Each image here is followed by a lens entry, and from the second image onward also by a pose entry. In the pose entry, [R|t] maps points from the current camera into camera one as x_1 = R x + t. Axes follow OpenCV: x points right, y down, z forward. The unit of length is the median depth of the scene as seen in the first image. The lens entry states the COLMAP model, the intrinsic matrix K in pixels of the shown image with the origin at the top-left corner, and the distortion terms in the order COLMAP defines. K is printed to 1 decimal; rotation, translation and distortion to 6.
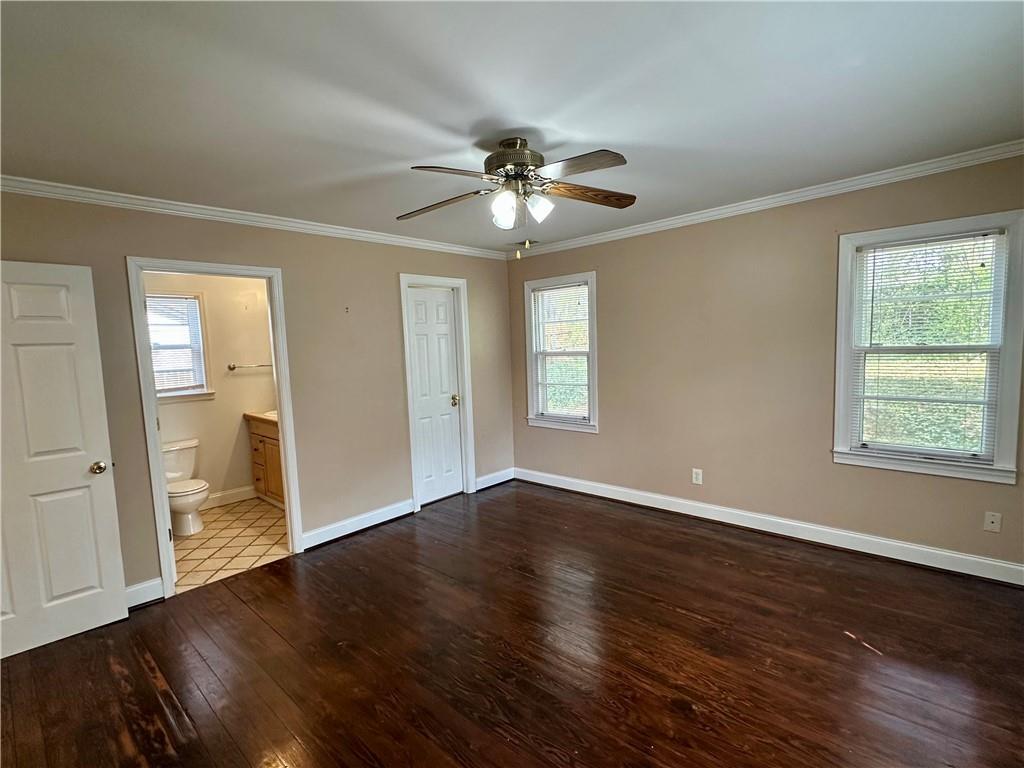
lens RADIAL K [[486.4, 0, 512.9], [0, 486.4, 385.2], [0, 0, 1]] dist [-0.005218, 0.000230]
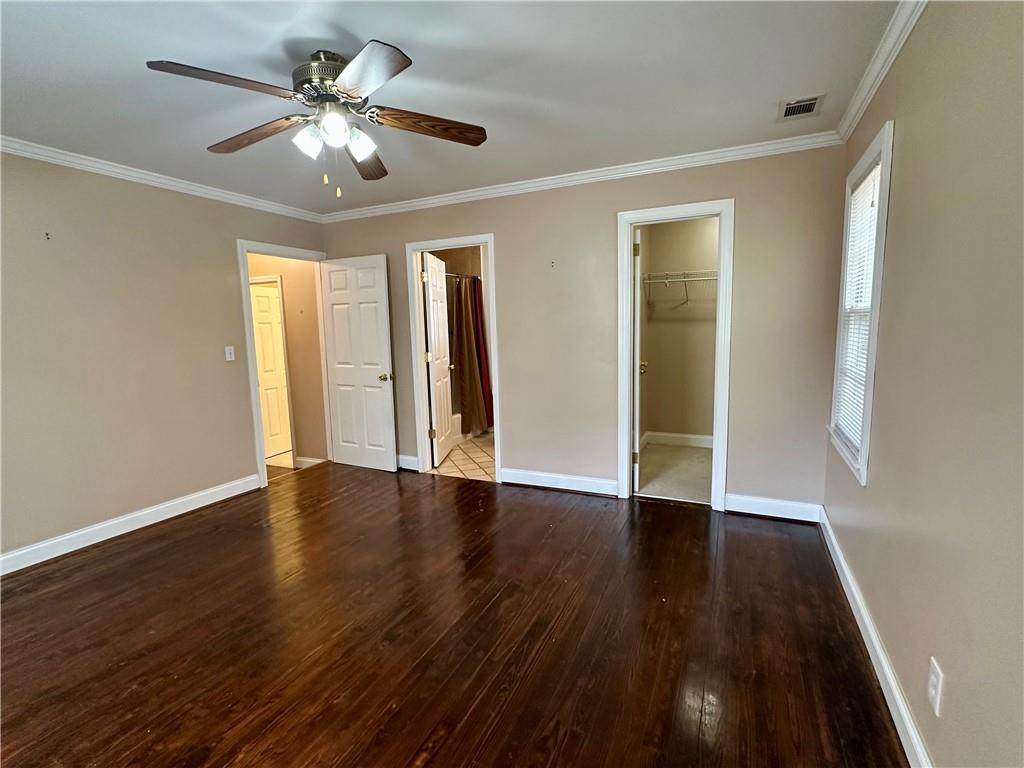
lens RADIAL K [[486.4, 0, 509.6], [0, 486.4, 384.9], [0, 0, 1]] dist [-0.005218, 0.000230]
pose [[0.286439, 0.151034, -0.946119, 0.702232], [-0.068095, 0.988209, 0.137138, -0.051609], [0.955676, 0.025145, 0.293346, 0.757603]]
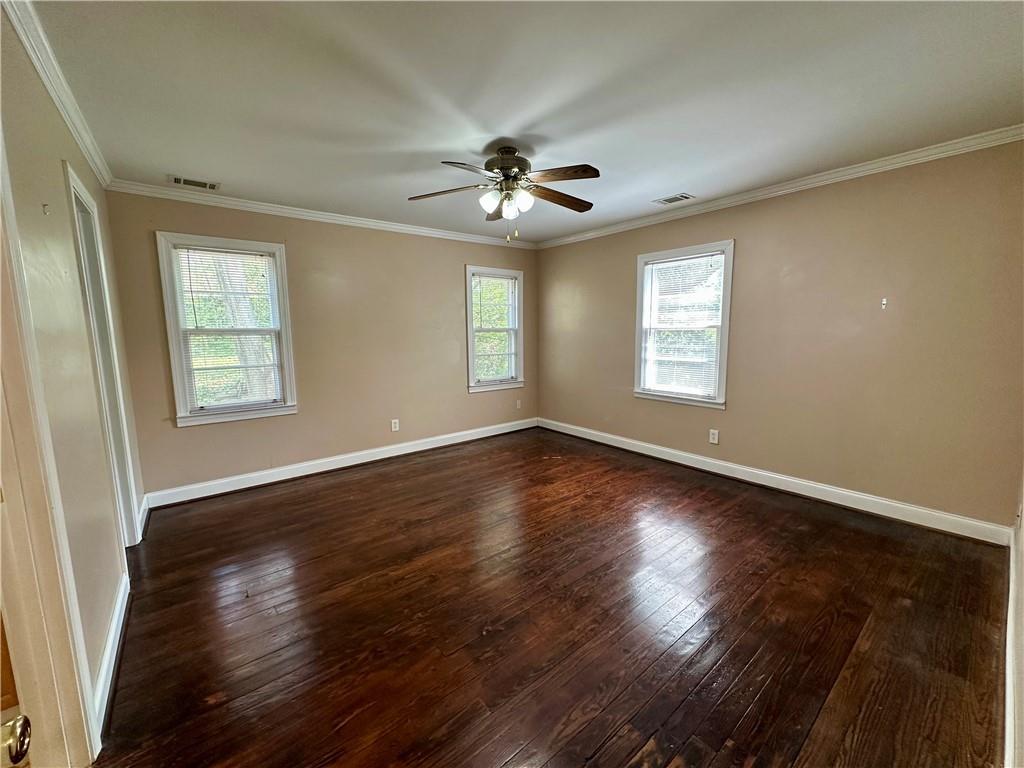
lens RADIAL K [[410.4, 0, 514.9], [0, 410.4, 383.5], [0, 0, 1]] dist [-0.000711, -0.000477]
pose [[0.140616, -0.090704, 0.985900, -0.804130], [0.093465, 0.992564, 0.077986, 0.023545], [-0.985643, 0.081181, 0.148048, 0.616810]]
